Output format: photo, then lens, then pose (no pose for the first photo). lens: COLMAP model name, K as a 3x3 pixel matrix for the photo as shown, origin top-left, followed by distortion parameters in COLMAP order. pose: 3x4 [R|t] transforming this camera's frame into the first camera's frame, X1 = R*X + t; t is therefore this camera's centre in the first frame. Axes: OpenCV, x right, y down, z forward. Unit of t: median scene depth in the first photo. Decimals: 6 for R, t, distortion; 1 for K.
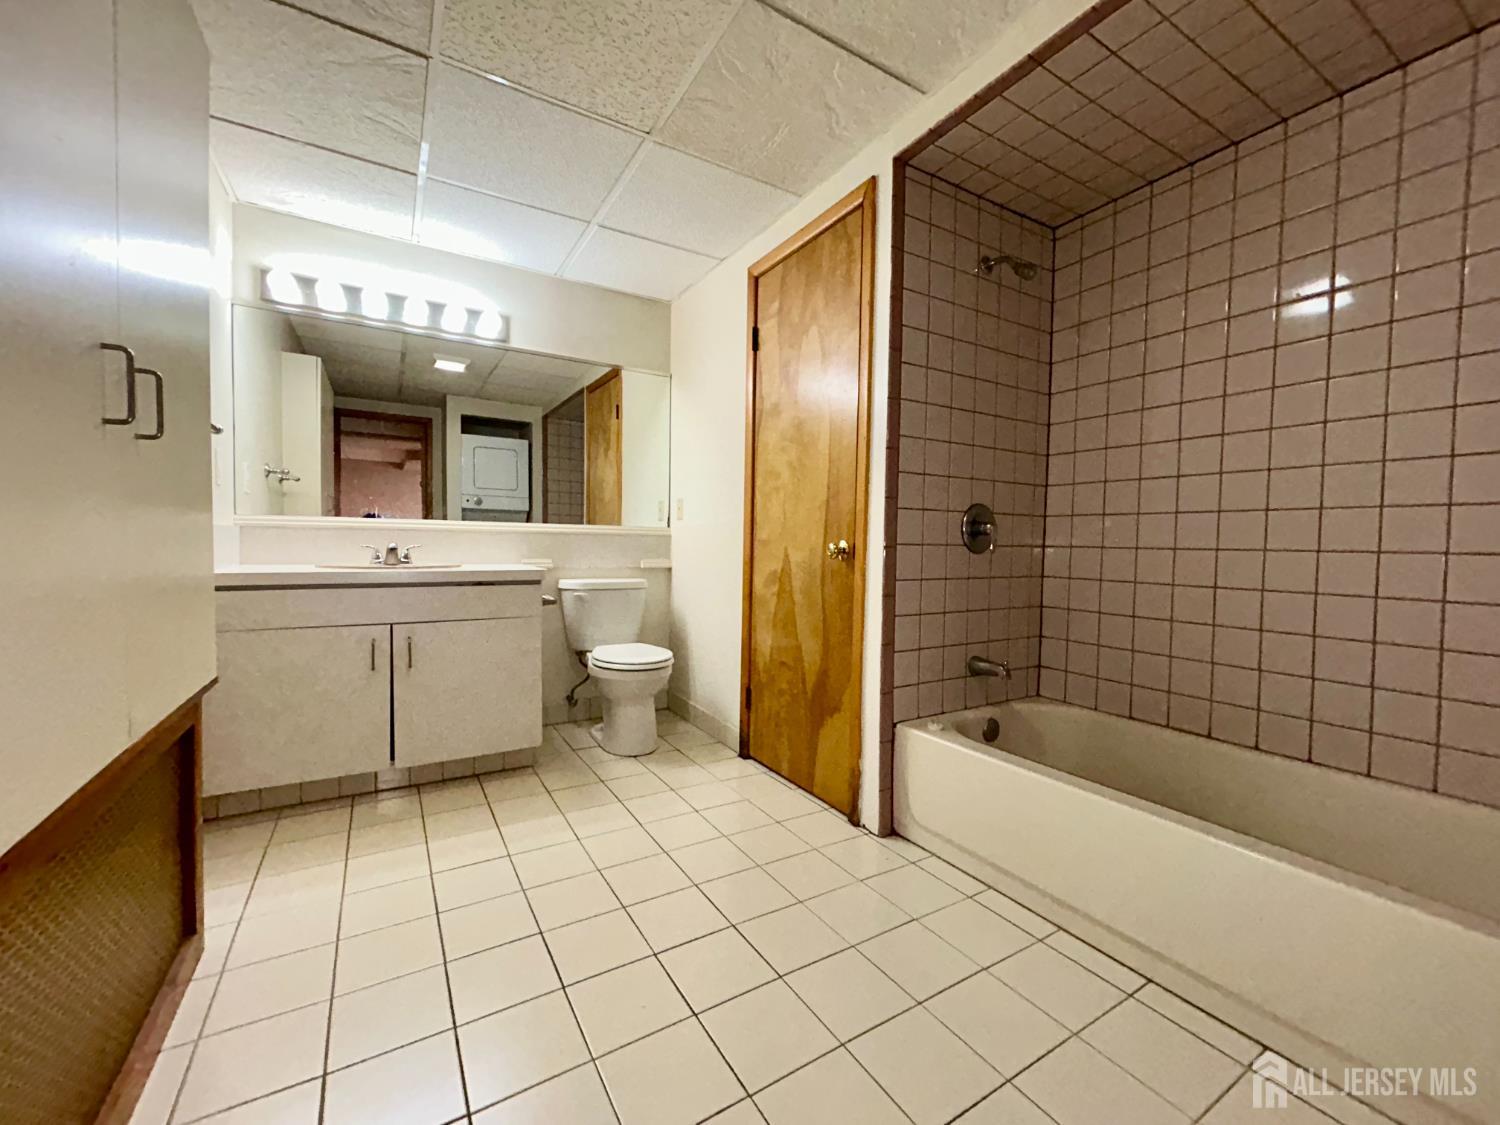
lens RADIAL K [[606.9, 0, 750.0], [0, 606.9, 562.5], [0, 0, 1]] dist [-0.000307, 0.000059]
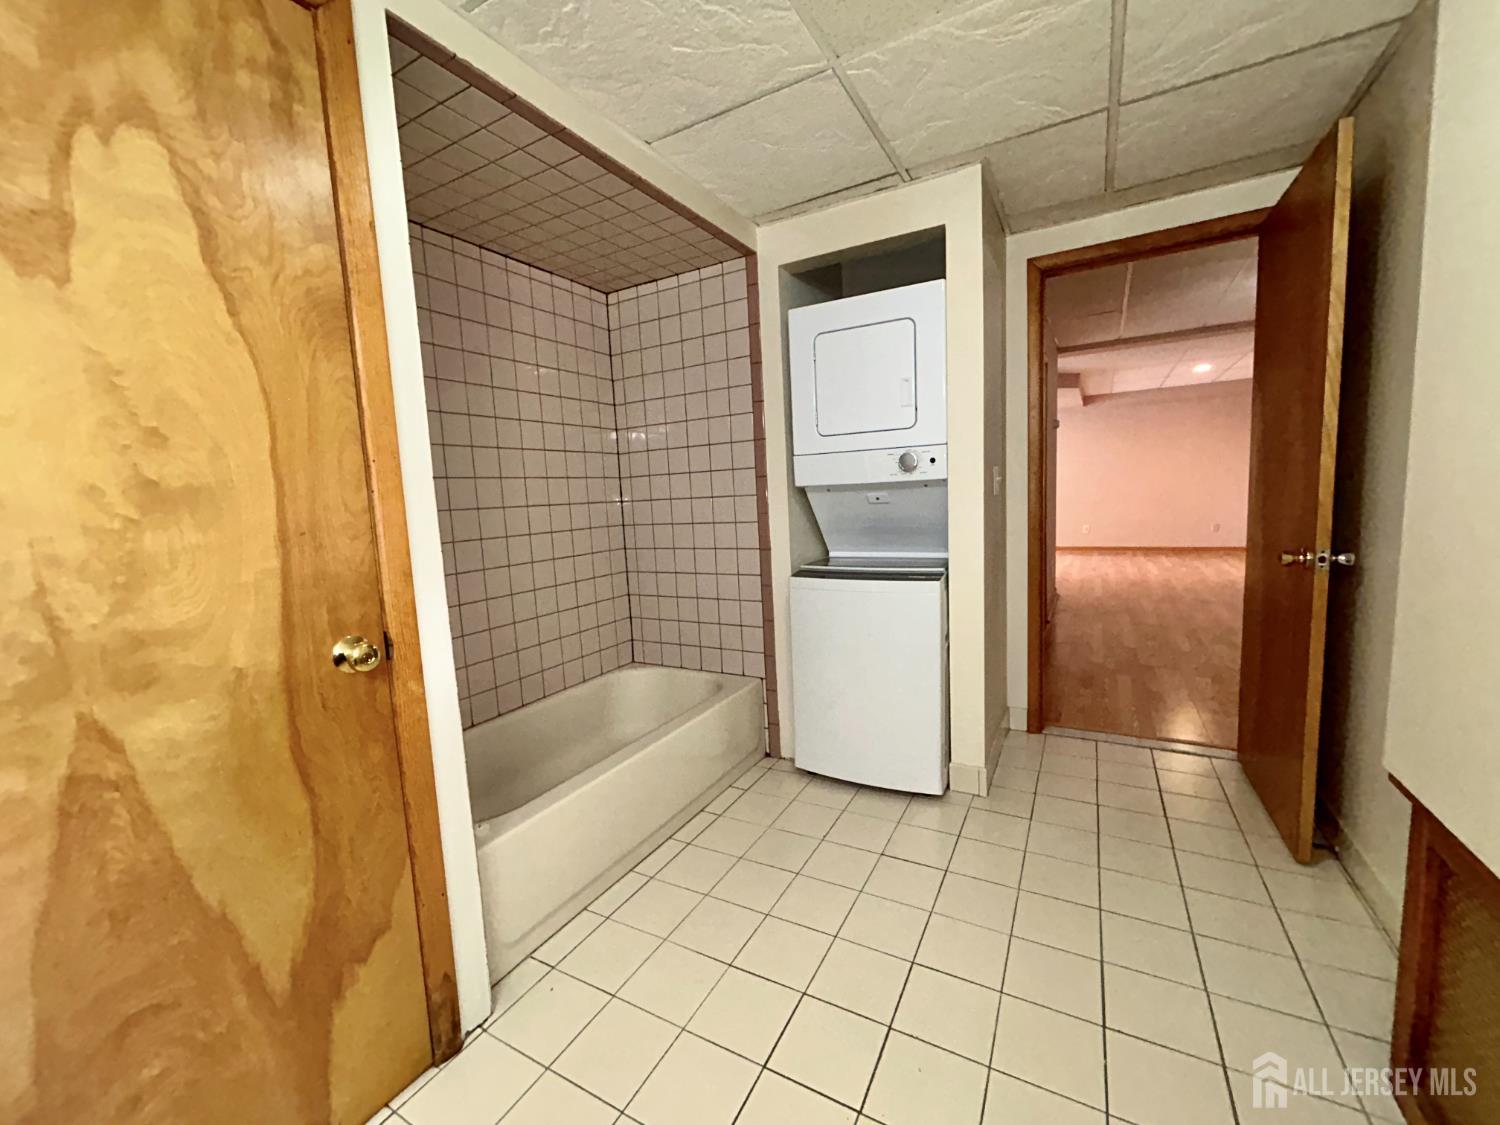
lens RADIAL K [[606.9, 0, 750.0], [0, 606.9, 562.5], [0, 0, 1]] dist [-0.000307, 0.000059]
pose [[-0.500486, -0.086401, 0.861422, -0.283593], [0.072636, 0.987309, 0.141229, -0.088430], [-0.862692, 0.133253, -0.487859, 0.554036]]
